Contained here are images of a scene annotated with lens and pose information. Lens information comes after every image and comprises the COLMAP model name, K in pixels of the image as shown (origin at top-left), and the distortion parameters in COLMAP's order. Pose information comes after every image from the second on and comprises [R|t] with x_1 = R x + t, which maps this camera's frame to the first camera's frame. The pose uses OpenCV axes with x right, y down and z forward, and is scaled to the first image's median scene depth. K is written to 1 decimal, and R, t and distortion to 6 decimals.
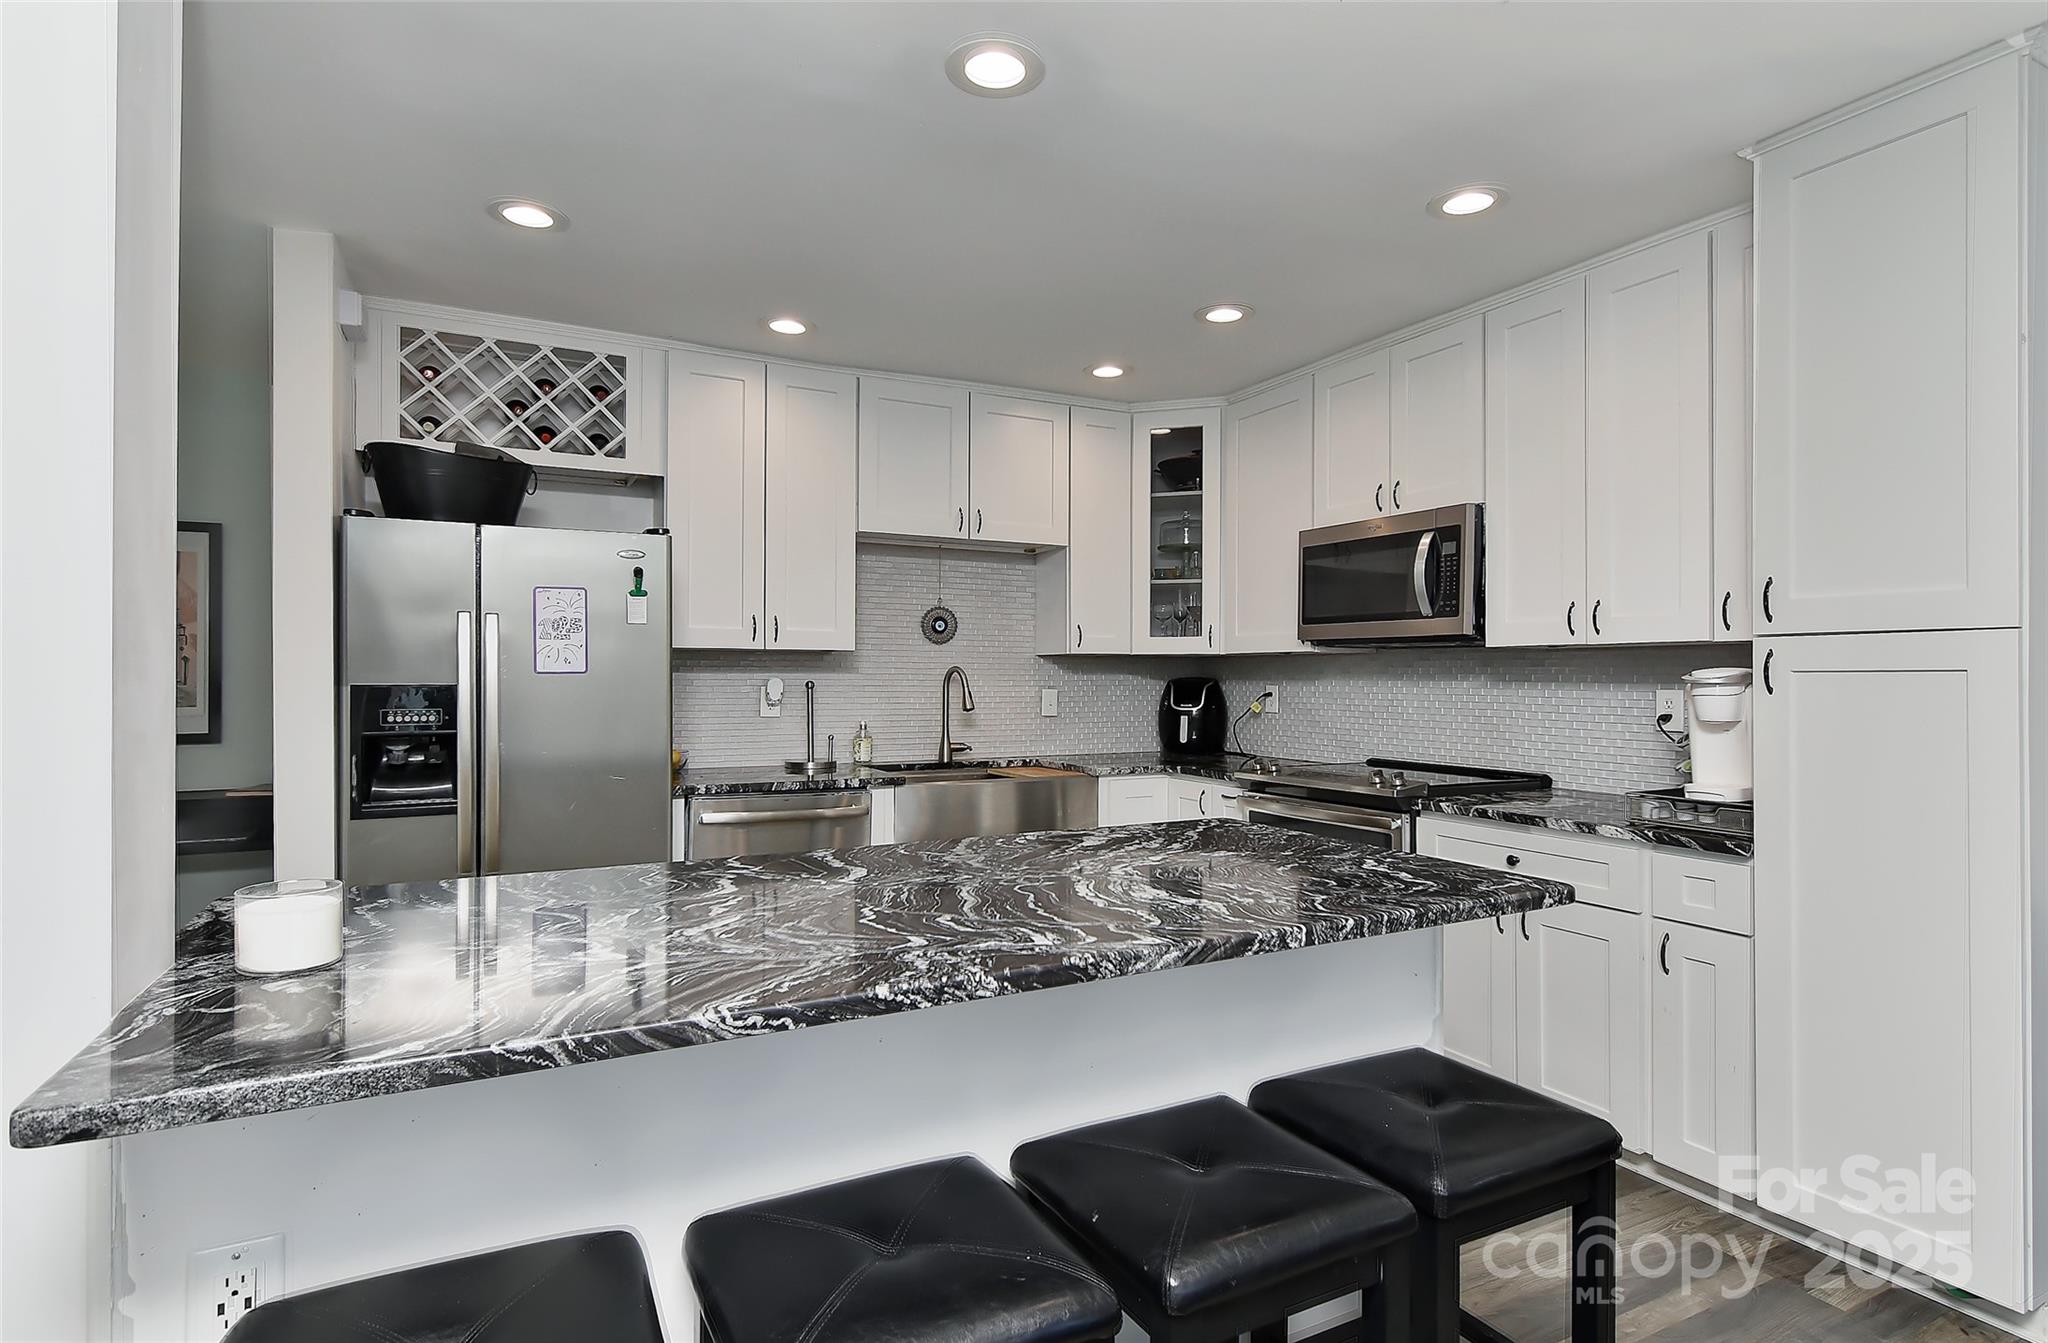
lens RADIAL K [[1063.1, 0, 1020.2], [0, 1063.1, 676.3], [0, 0, 1]] dist [0.006711, 0.000085]
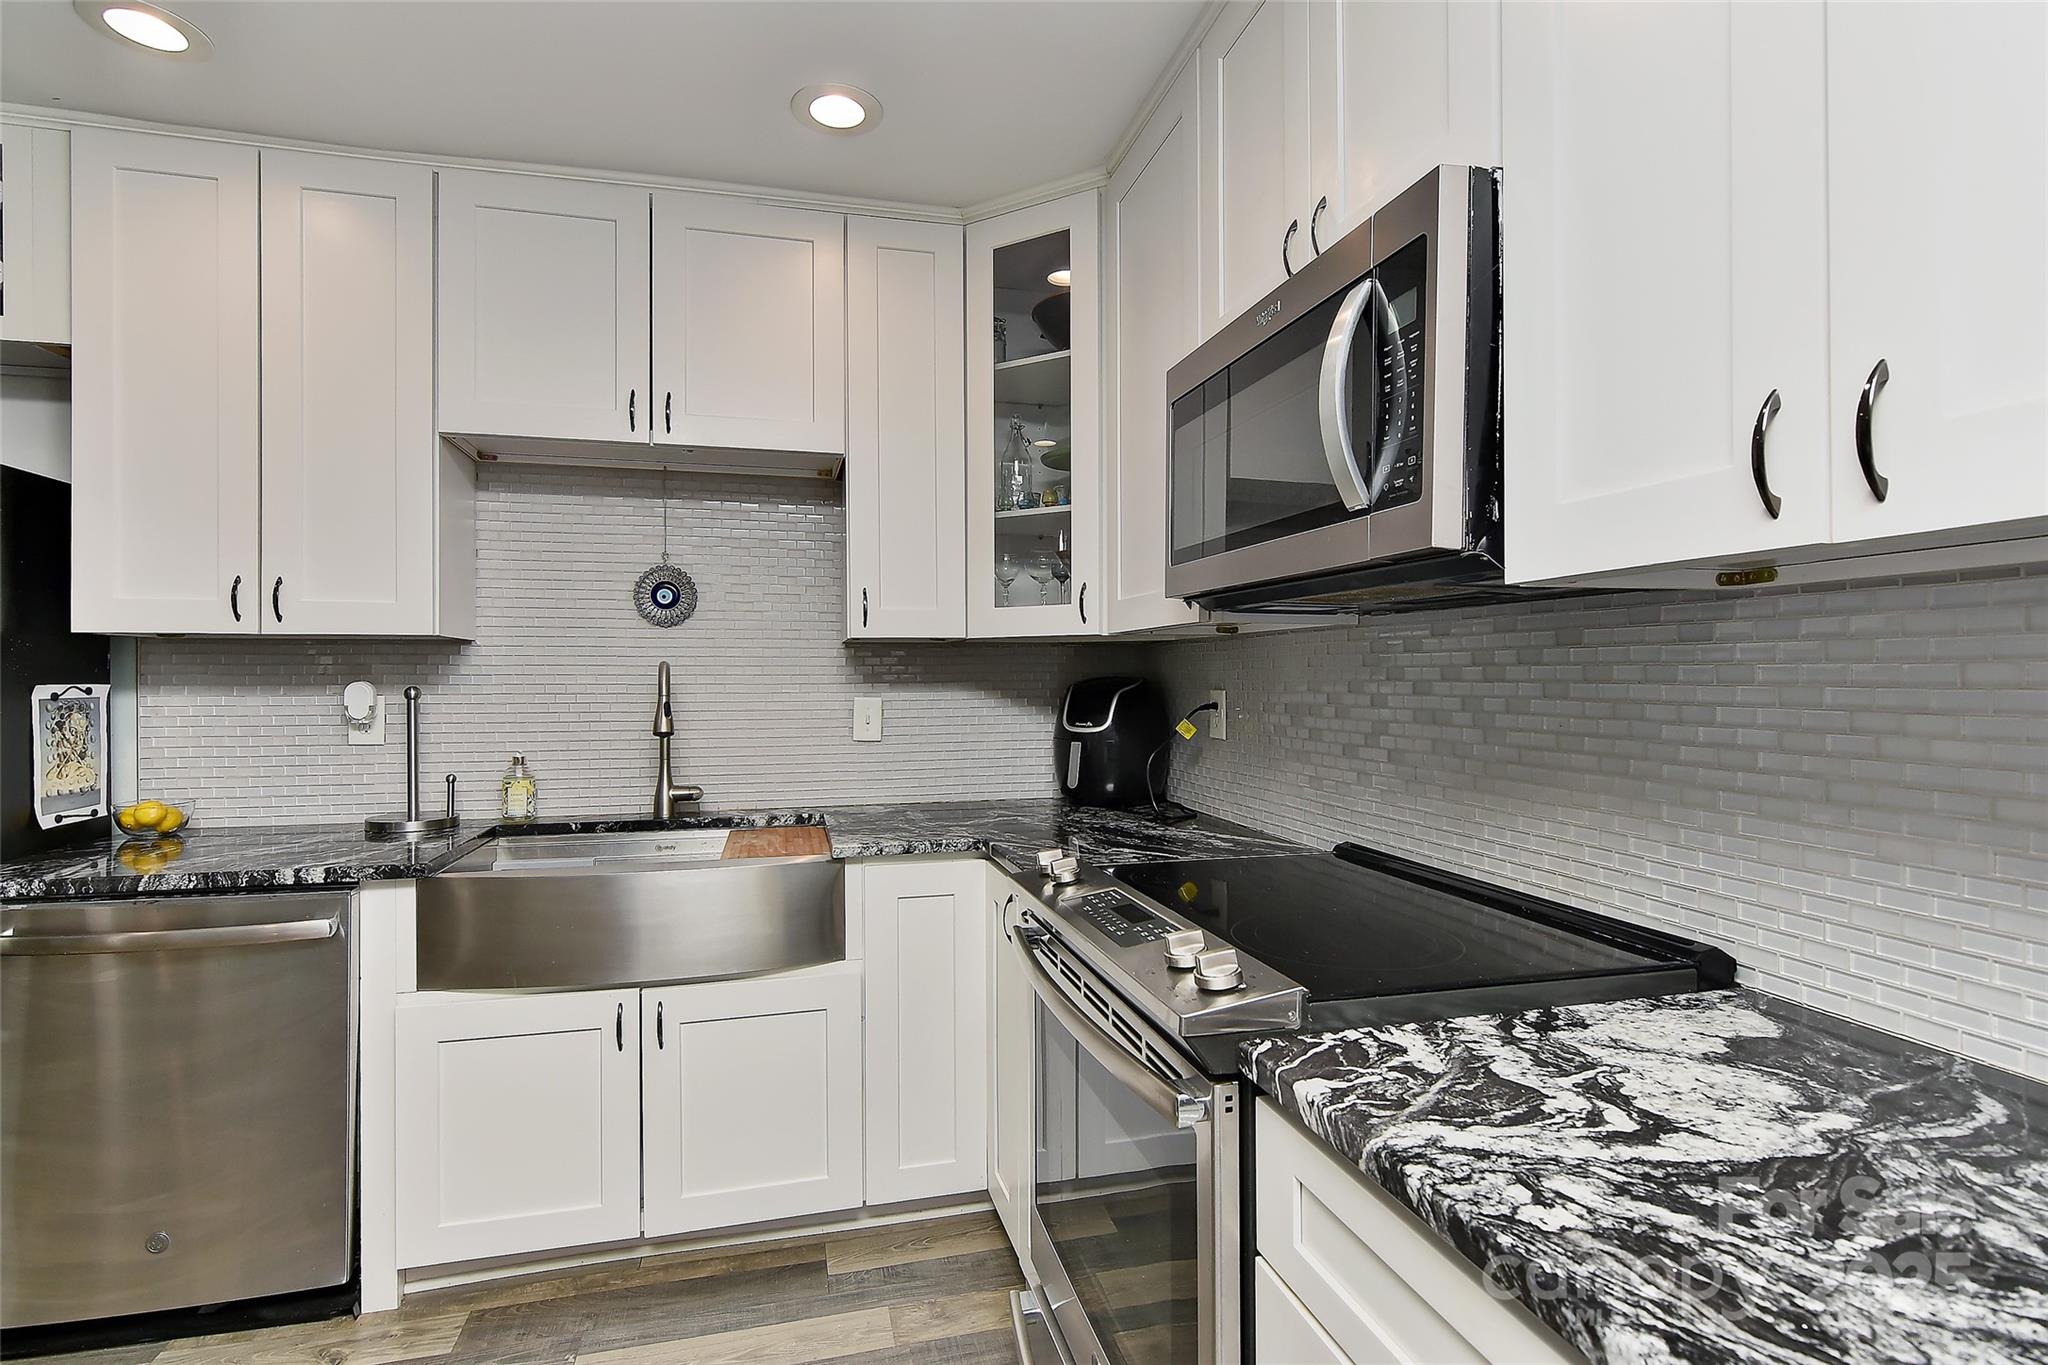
lens RADIAL K [[998.7, 0, 1045.4], [0, 998.7, 672.8], [0, 0, 1]] dist [0.000499, -0.002780]
pose [[0.979684, -0.007450, -0.200409, 0.284268], [0.006882, 0.999970, -0.003533, 0.000666], [0.200430, 0.002082, 0.979706, 0.523630]]
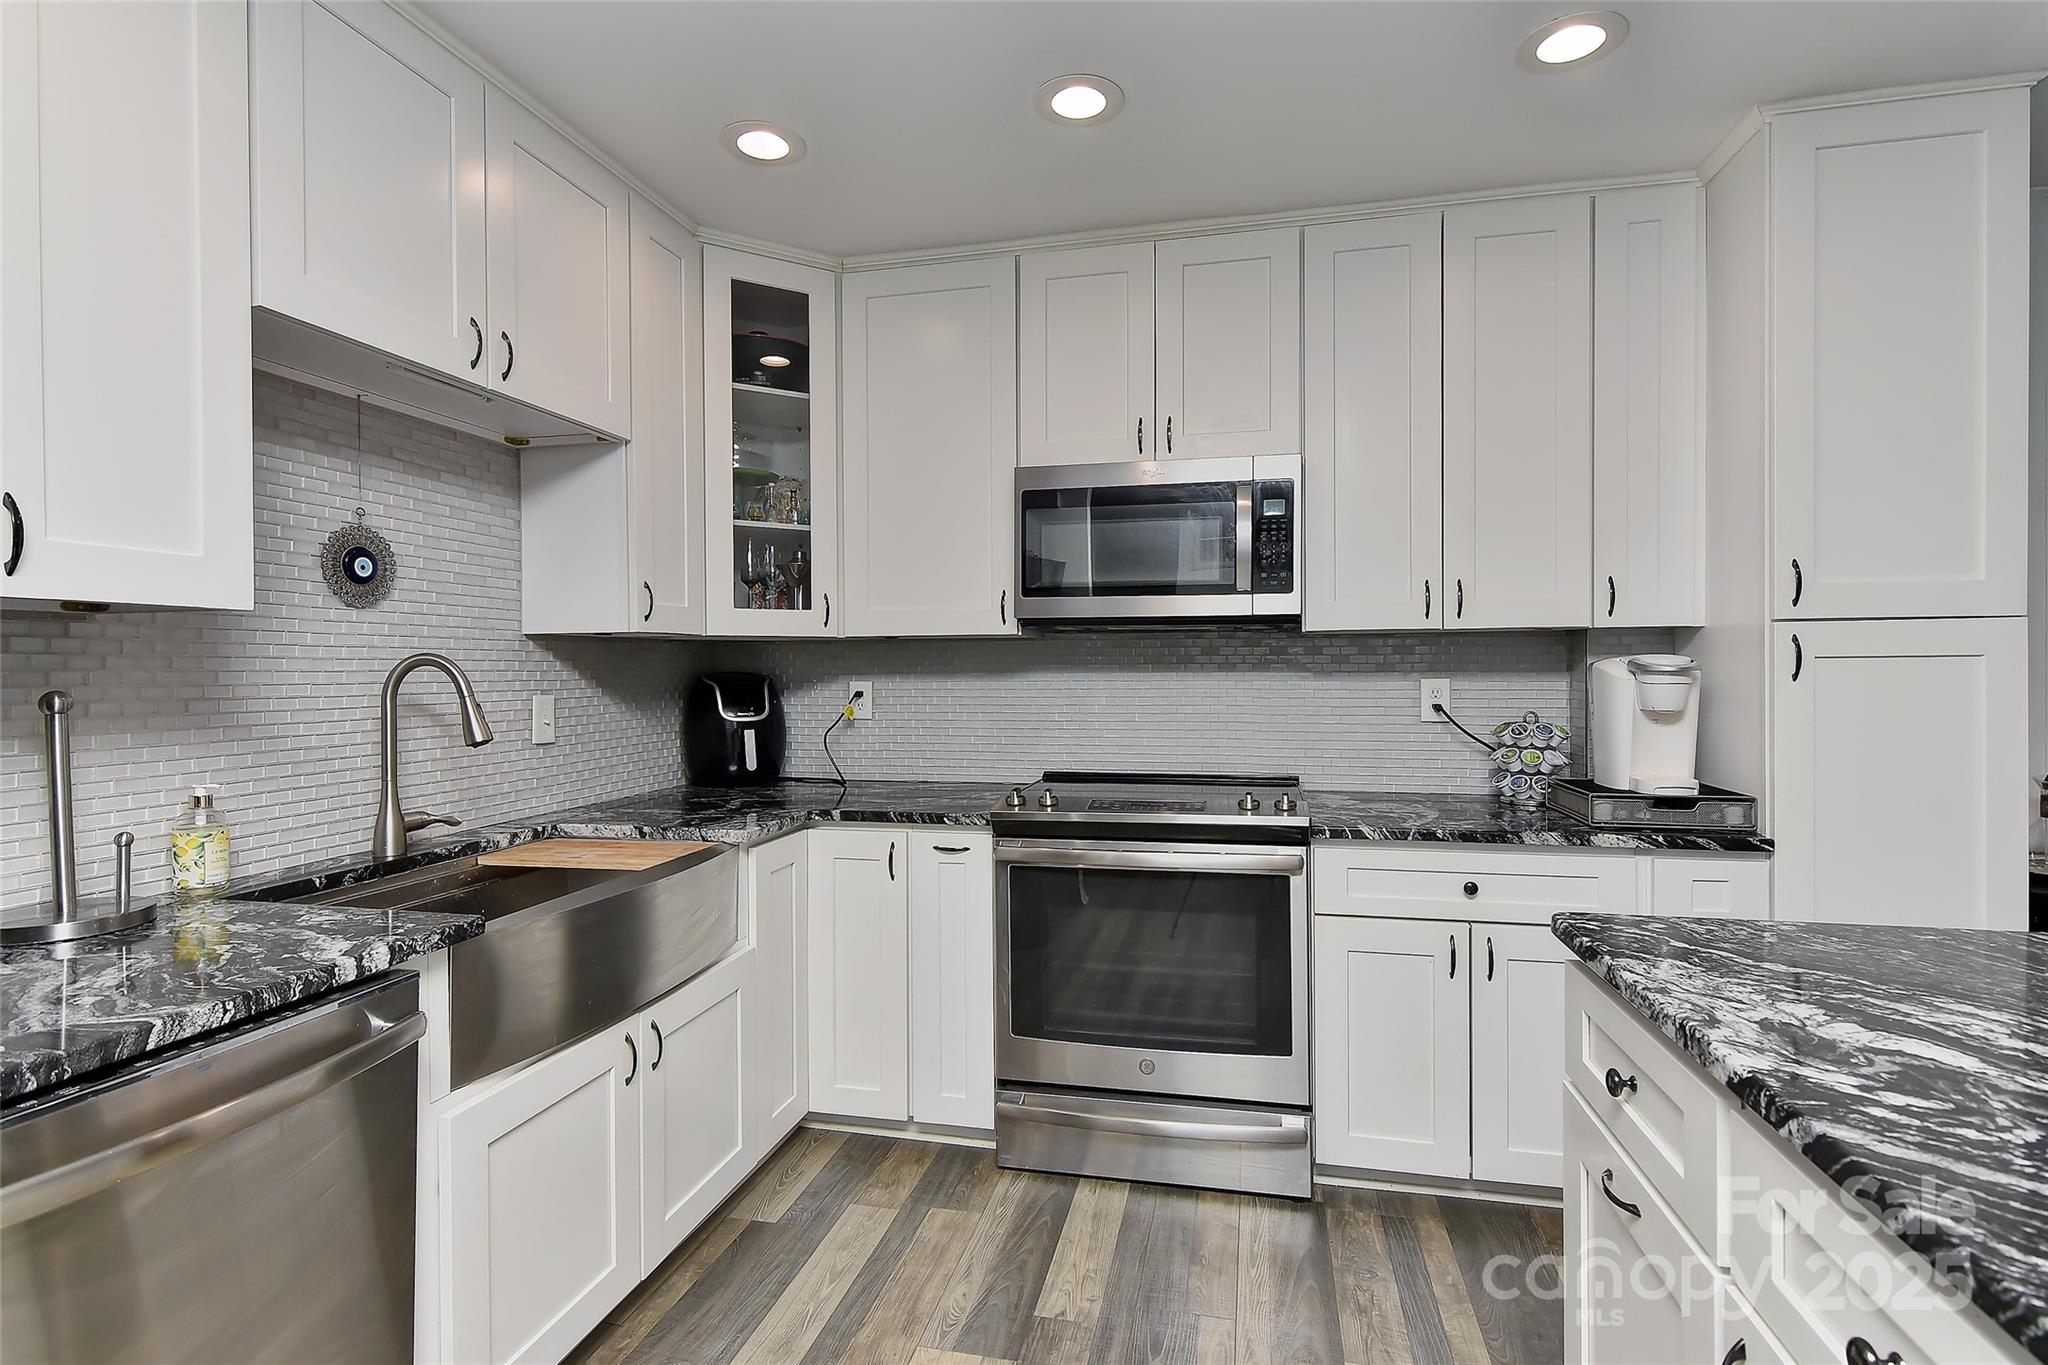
lens RADIAL K [[998.7, 0, 996.9], [0, 998.7, 671.0], [0, 0, 1]] dist [0.000499, -0.002780]
pose [[0.645451, -0.010309, 0.763732, -0.256404], [0.008698, 0.999943, 0.006146, -0.002228], [-0.763752, 0.002676, 0.645504, 0.550780]]
